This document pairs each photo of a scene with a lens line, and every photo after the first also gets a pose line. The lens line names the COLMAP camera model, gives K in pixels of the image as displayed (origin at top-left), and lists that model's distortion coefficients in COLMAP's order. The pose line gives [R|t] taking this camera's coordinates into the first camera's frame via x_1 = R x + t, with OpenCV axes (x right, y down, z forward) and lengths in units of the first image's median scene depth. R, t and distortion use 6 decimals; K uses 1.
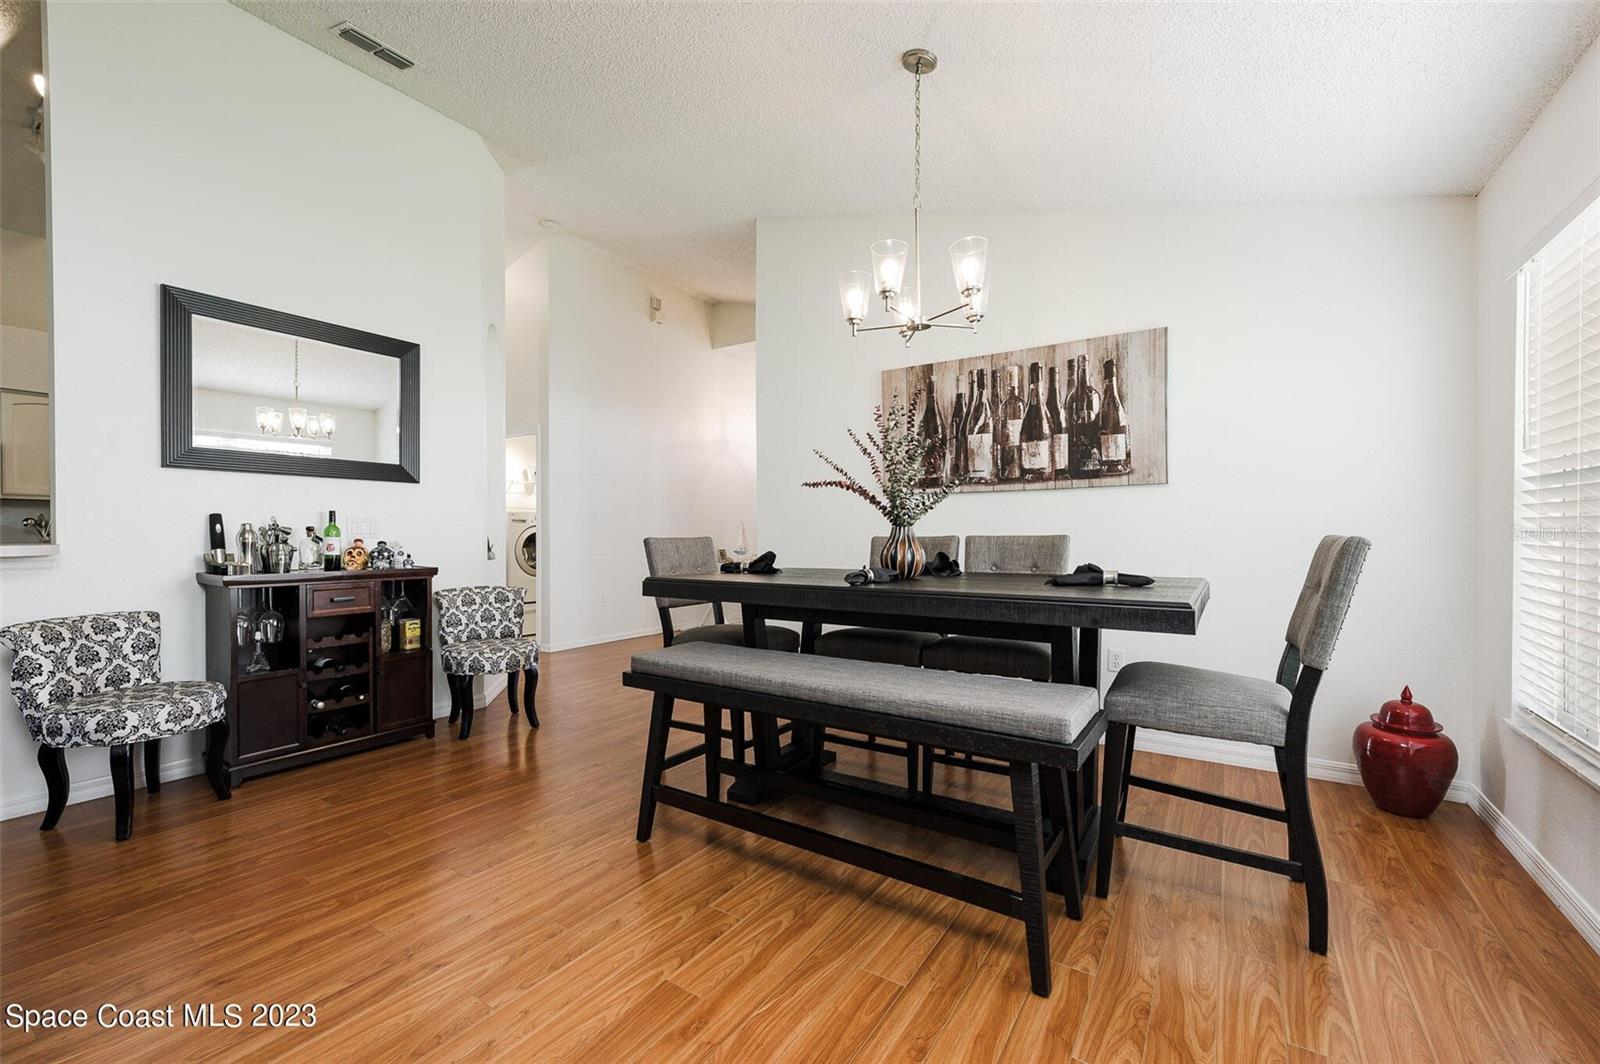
lens RADIAL K [[634.3, 0, 801.5], [0, 634.3, 539.0], [0, 0, 1]] dist [-0.002807, 0.000257]
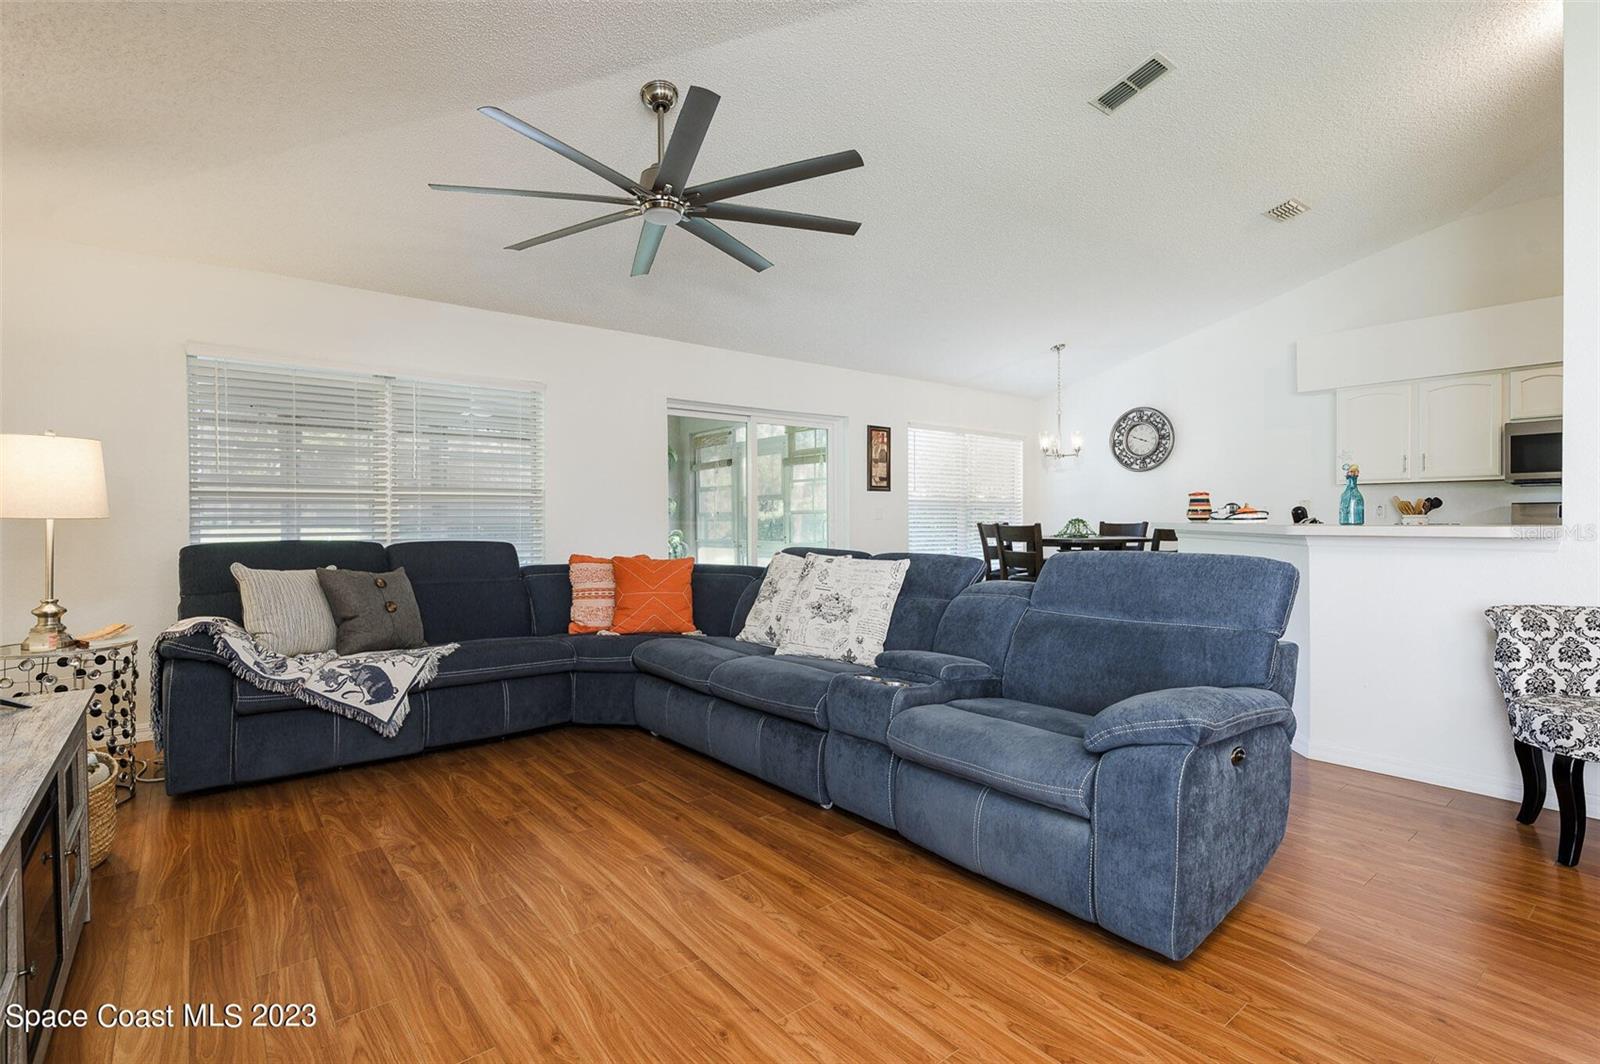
lens RADIAL K [[734.3, 0, 792.0], [0, 734.3, 516.7], [0, 0, 1]] dist [0.005206, 0.000493]
pose [[-0.279376, -0.000708, -0.960182, 0.126245], [-0.004960, 0.999987, 0.000706, 0.000678], [0.960169, 0.004960, -0.279376, 0.173484]]
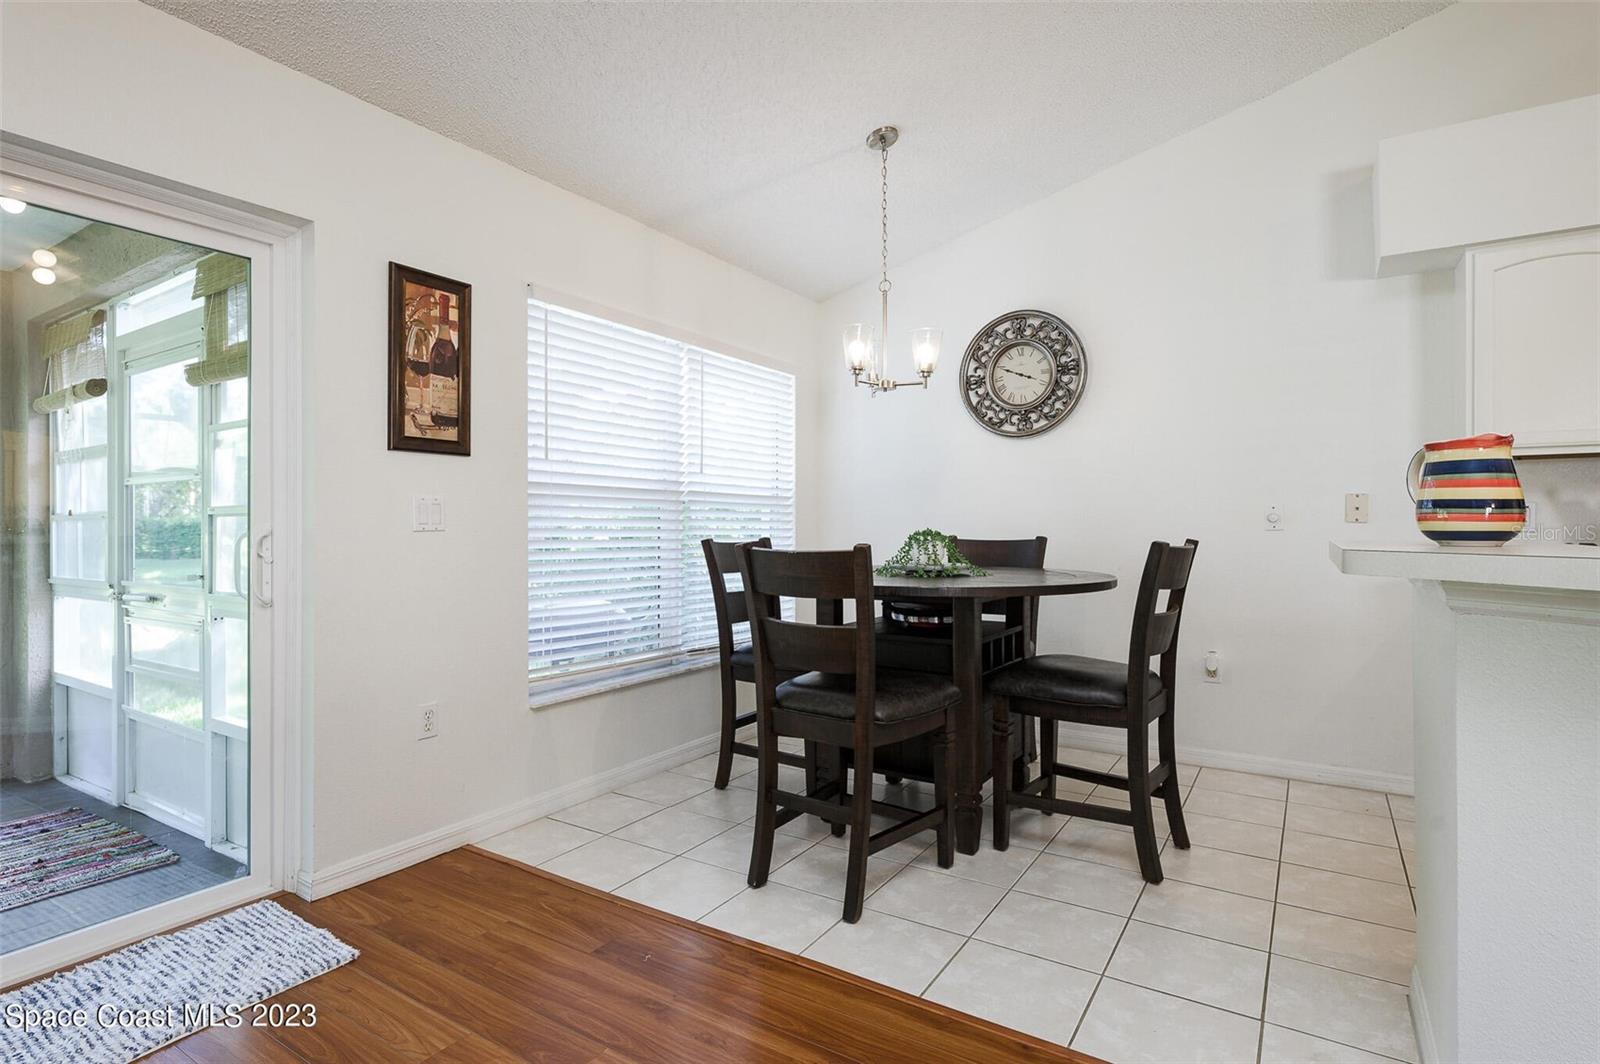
lens RADIAL K [[811.4, 0, 802.6], [0, 811.4, 526.6], [0, 0, 1]] dist [0.001530, -0.000190]
pose [[0.053911, 0.000269, -0.998546, -1.151481], [-0.008345, 0.999965, -0.000181, 0.000268], [0.998511, 0.008342, 0.053911, 0.163932]]
